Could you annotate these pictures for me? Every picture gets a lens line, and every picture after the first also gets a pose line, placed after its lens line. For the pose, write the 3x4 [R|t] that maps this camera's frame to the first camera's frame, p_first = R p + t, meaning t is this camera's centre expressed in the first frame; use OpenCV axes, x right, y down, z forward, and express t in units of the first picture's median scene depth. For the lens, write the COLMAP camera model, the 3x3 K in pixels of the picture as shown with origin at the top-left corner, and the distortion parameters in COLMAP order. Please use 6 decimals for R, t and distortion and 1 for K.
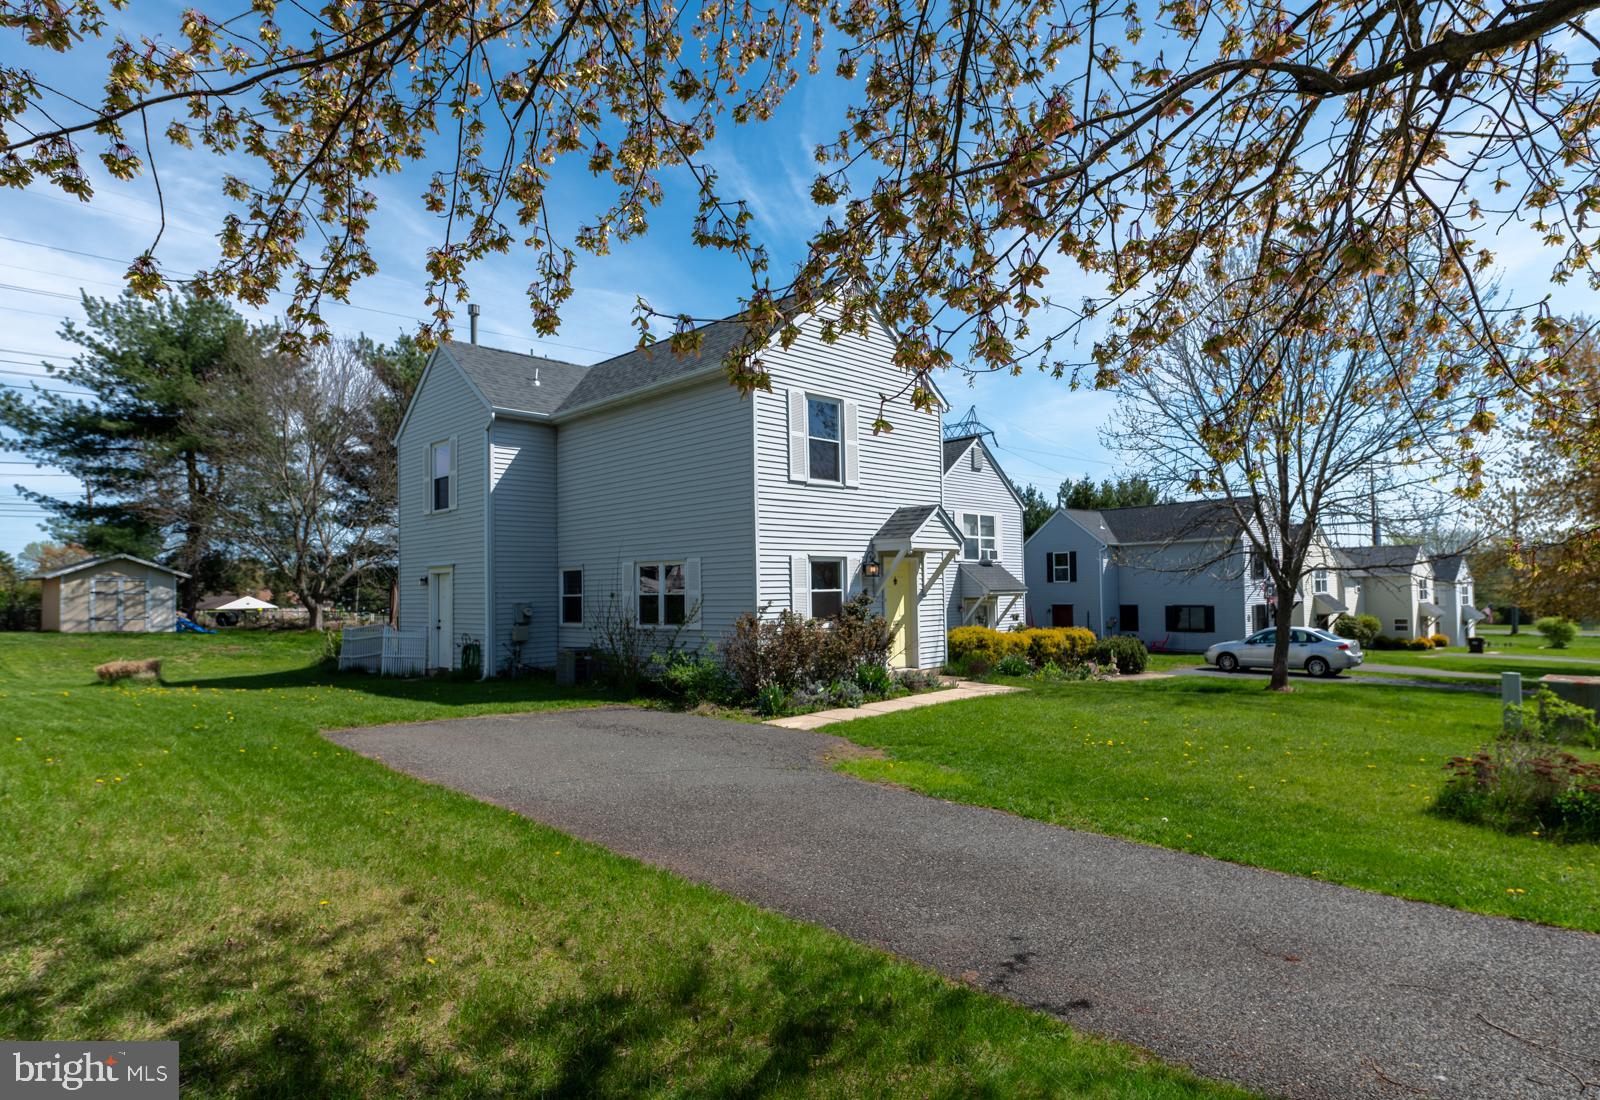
lens RADIAL K [[866.0, 0, 800.0], [0, 866.0, 550.0], [0, 0, 1]] dist [-0.000813, -0.000367]
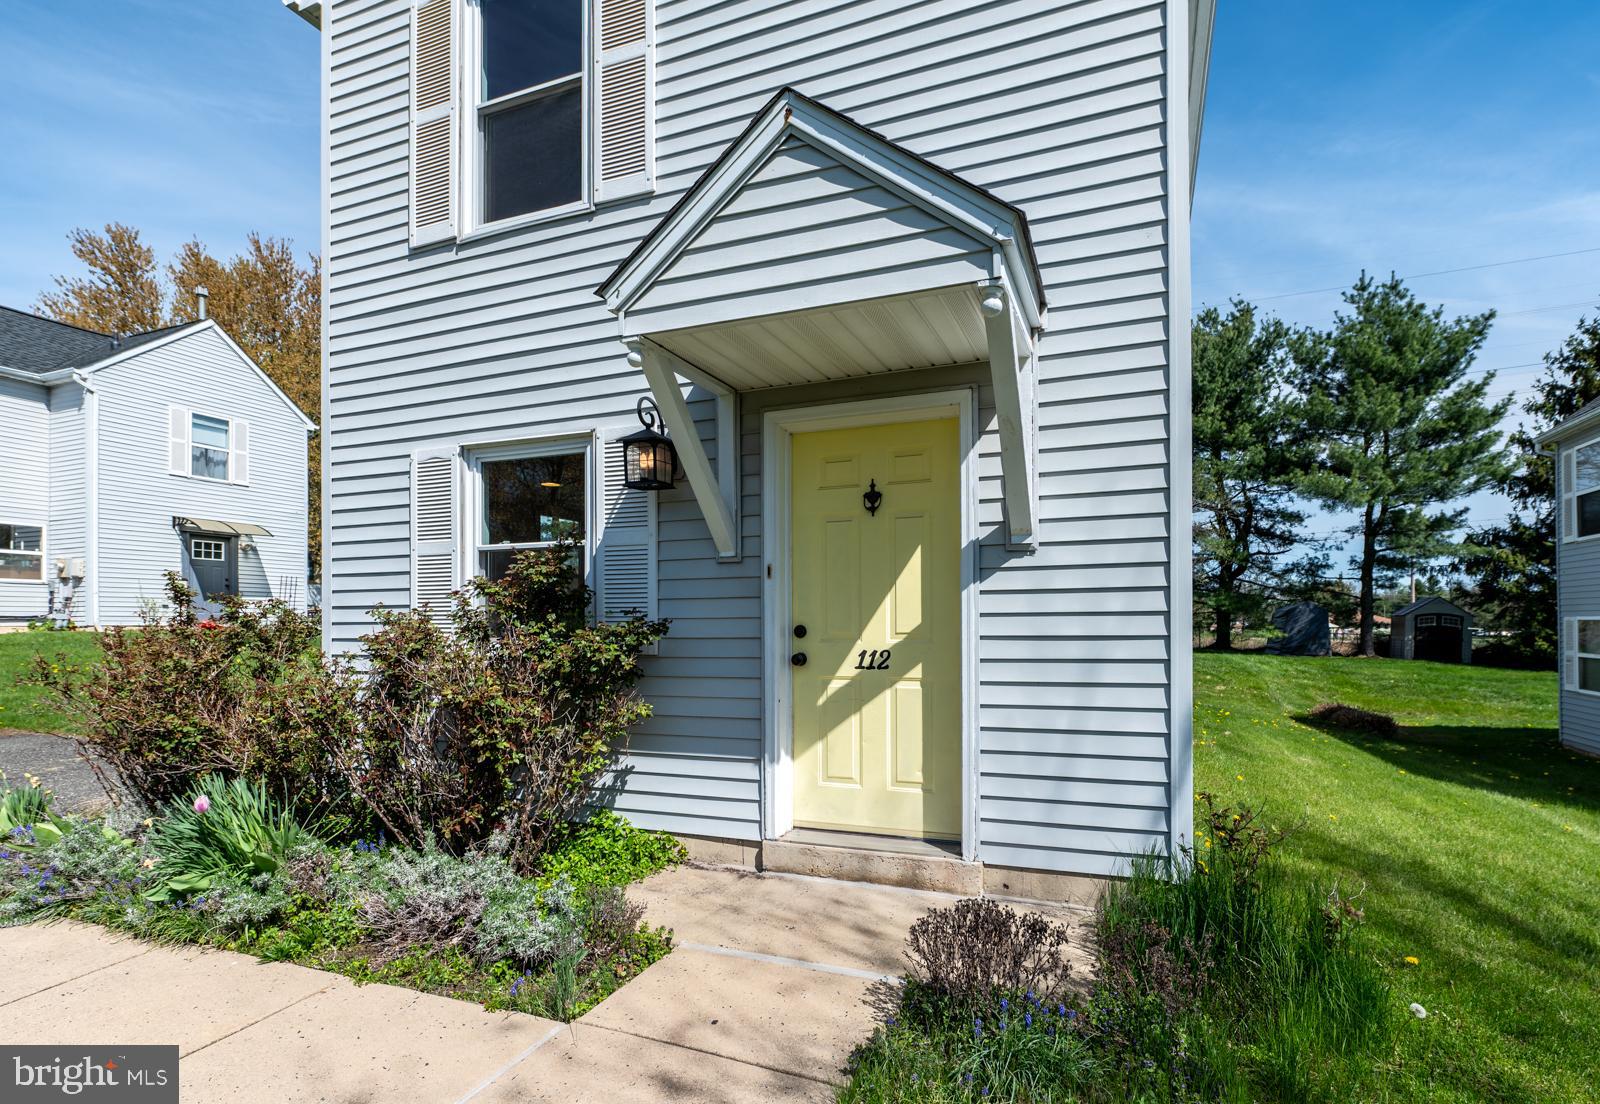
lens RADIAL K [[783.1, 0, 840.3], [0, 783.1, 615.7], [0, 0, 1]] dist [-0.003445, -0.000049]
pose [[0.410974, 0.007381, -0.911617, 0.277860], [0.040274, 0.998844, 0.026243, 0.055659], [0.910757, -0.047500, 0.410201, 0.771976]]
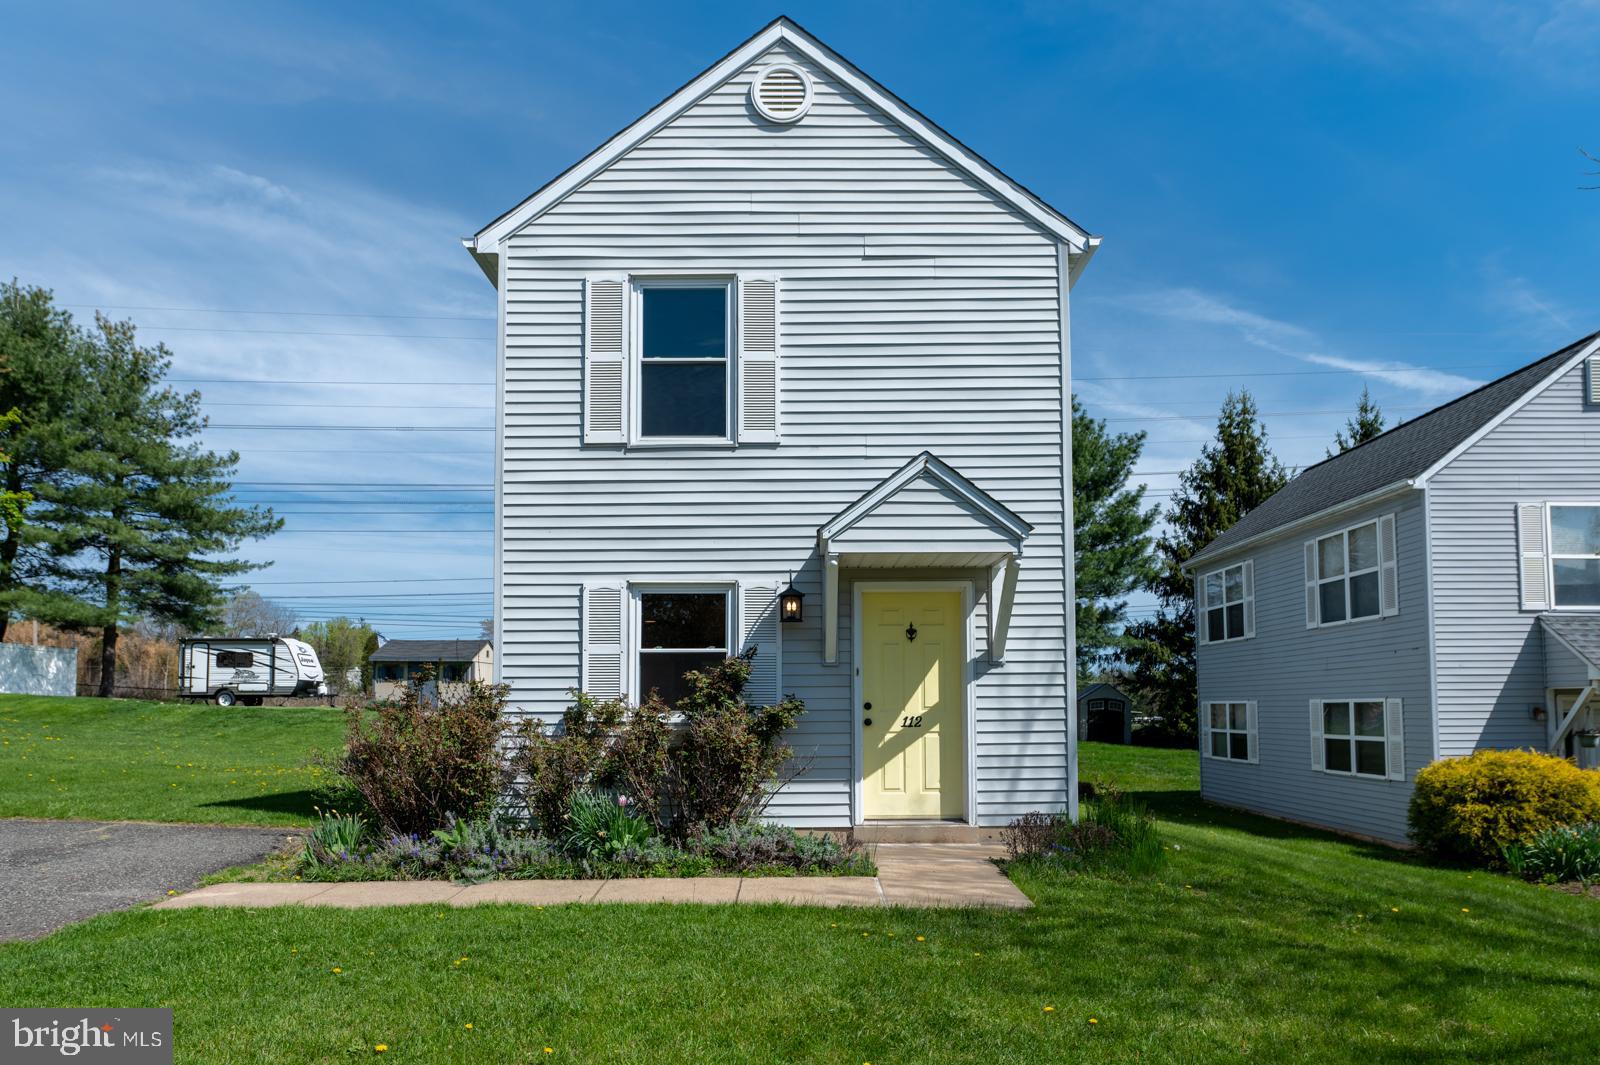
lens RADIAL K [[974.1, 0, 802.8], [0, 974.1, 646.0], [0, 0, 1]] dist [-0.002673, -0.000519]
pose [[0.710520, -0.028529, -0.703098, 0.381687], [0.023984, 0.999579, -0.016323, 0.043464], [0.703268, -0.005265, 0.710905, 0.502520]]
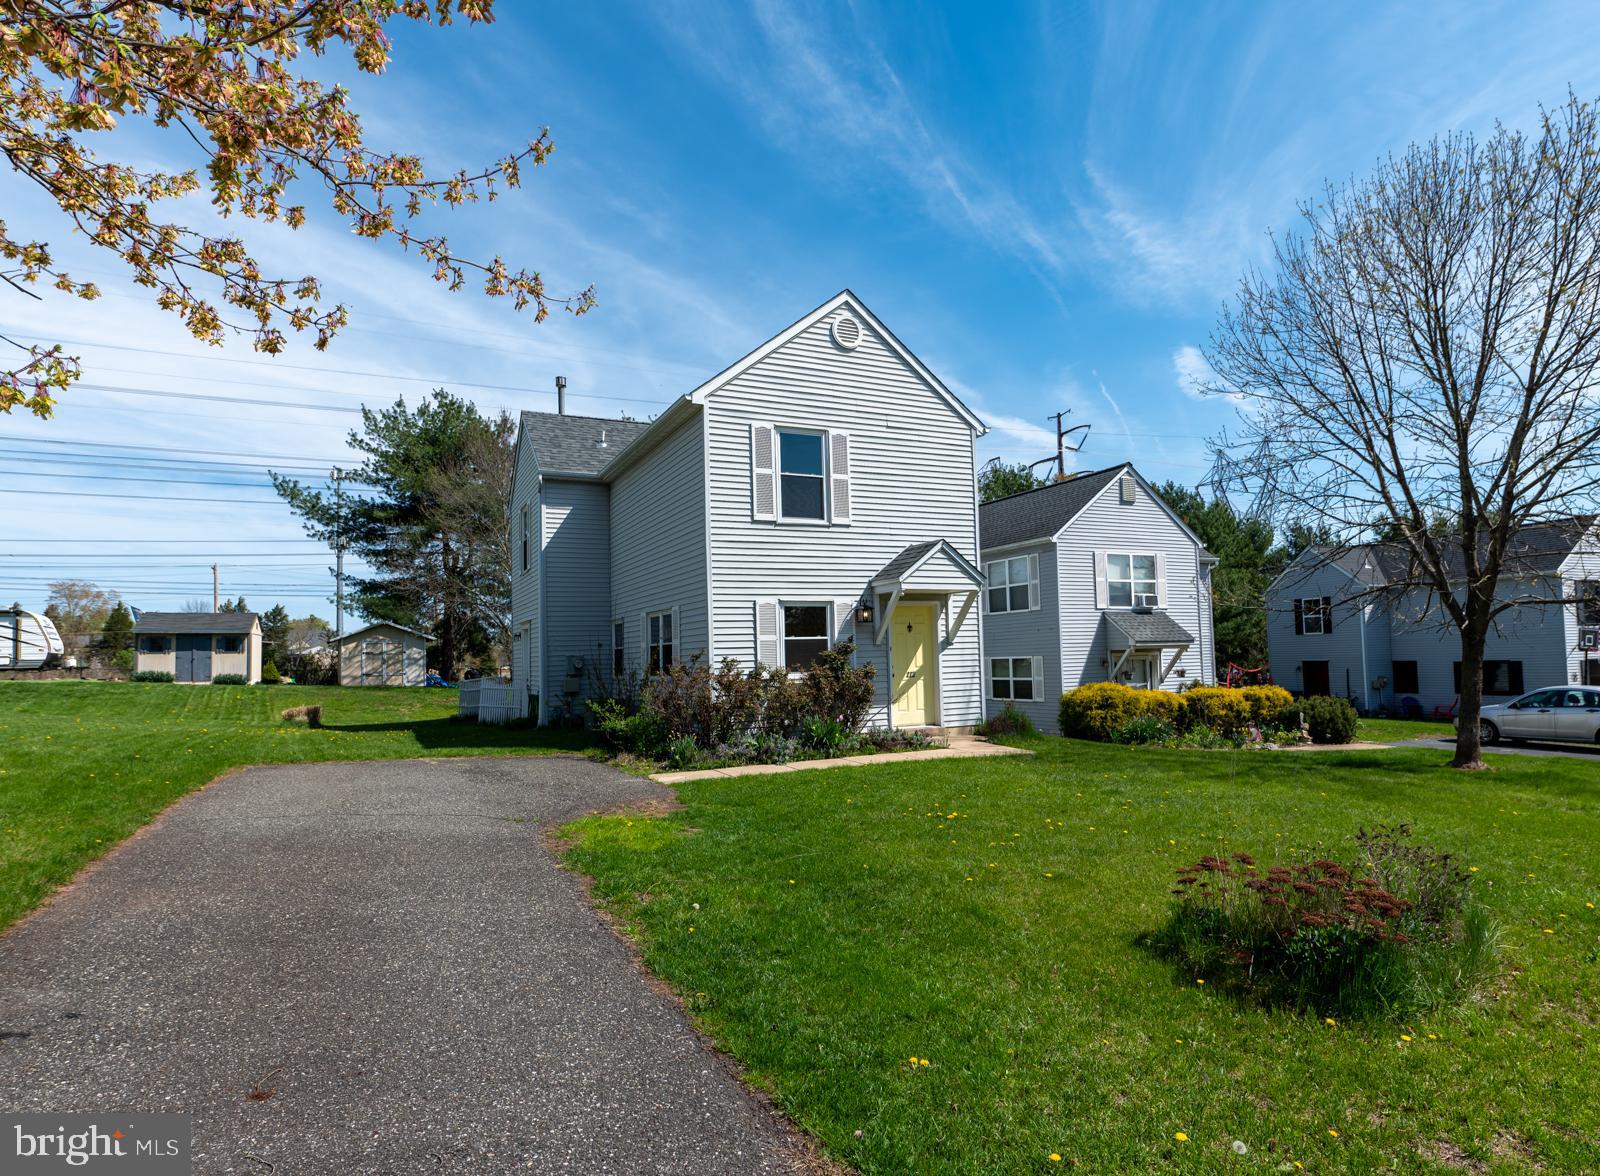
lens RADIAL K [[868.0, 0, 782.6], [0, 868.0, 605.2], [0, 0, 1]] dist [0.001035, -0.000152]
pose [[0.940915, -0.025827, -0.337658, 0.251178], [0.023304, 0.999662, -0.011523, 0.017124], [0.337841, 0.002973, 0.941198, 0.095710]]
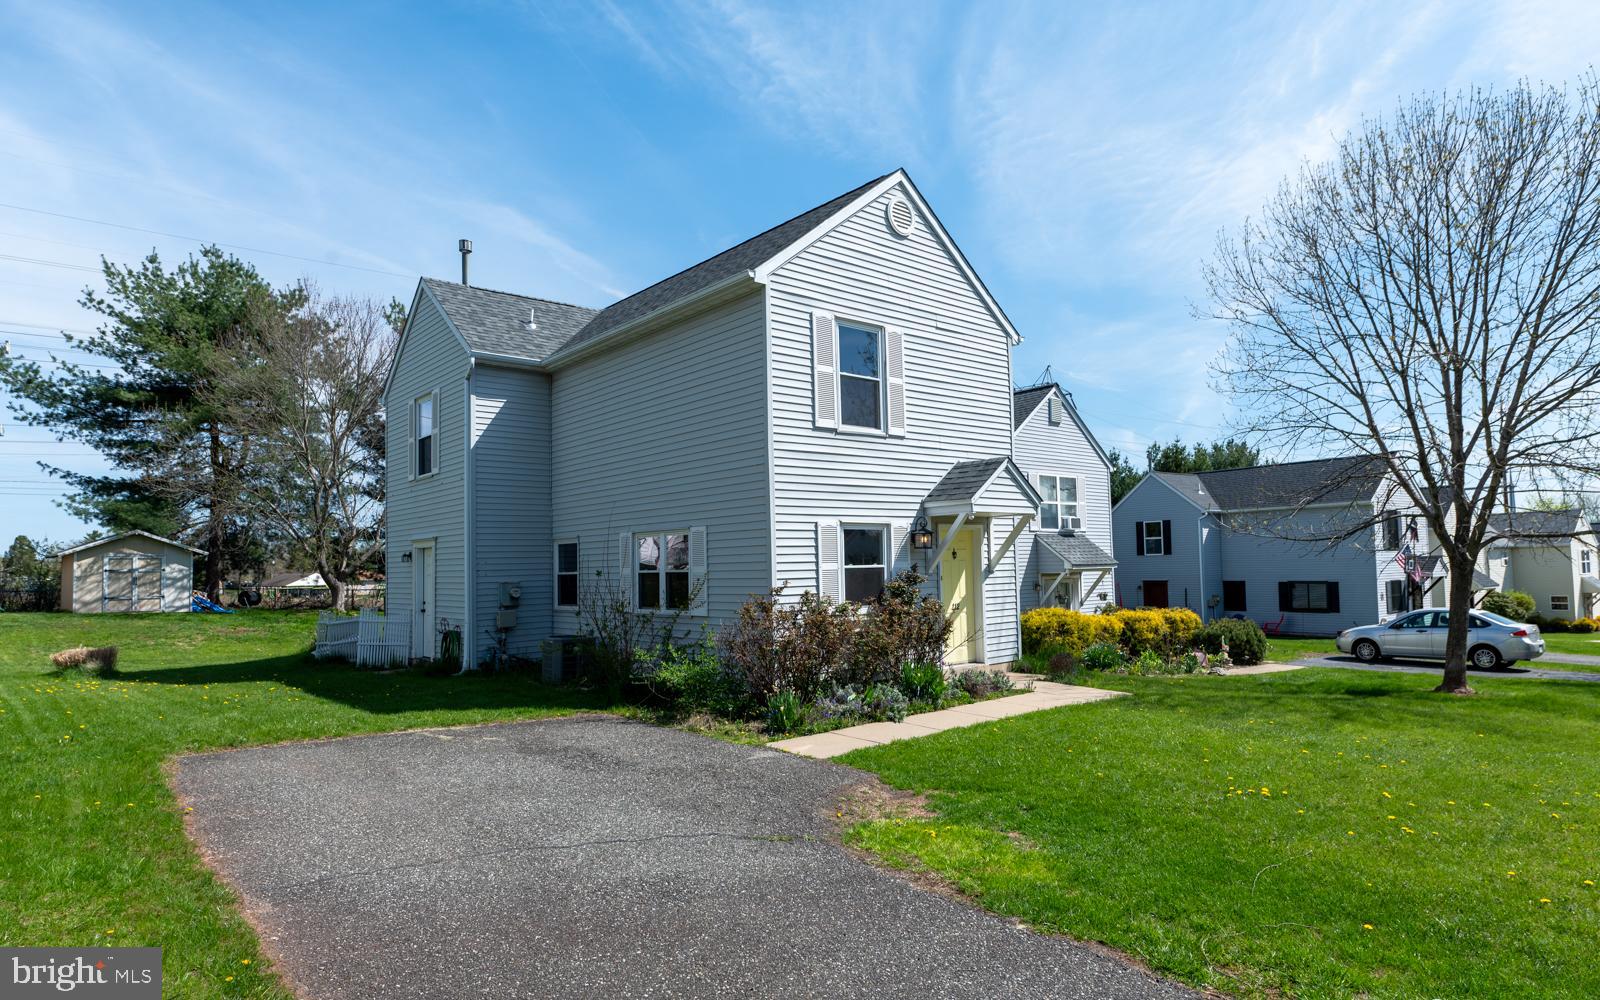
lens RADIAL K [[898.6, 0, 789.3], [0, 898.6, 513.6], [0, 0, 1]] dist [-0.000358, -0.000200]
pose [[0.996346, -0.008787, -0.084953, 0.025470], [0.007832, 0.999902, -0.011570, 0.005840], [0.085046, 0.010862, 0.996318, 0.137921]]
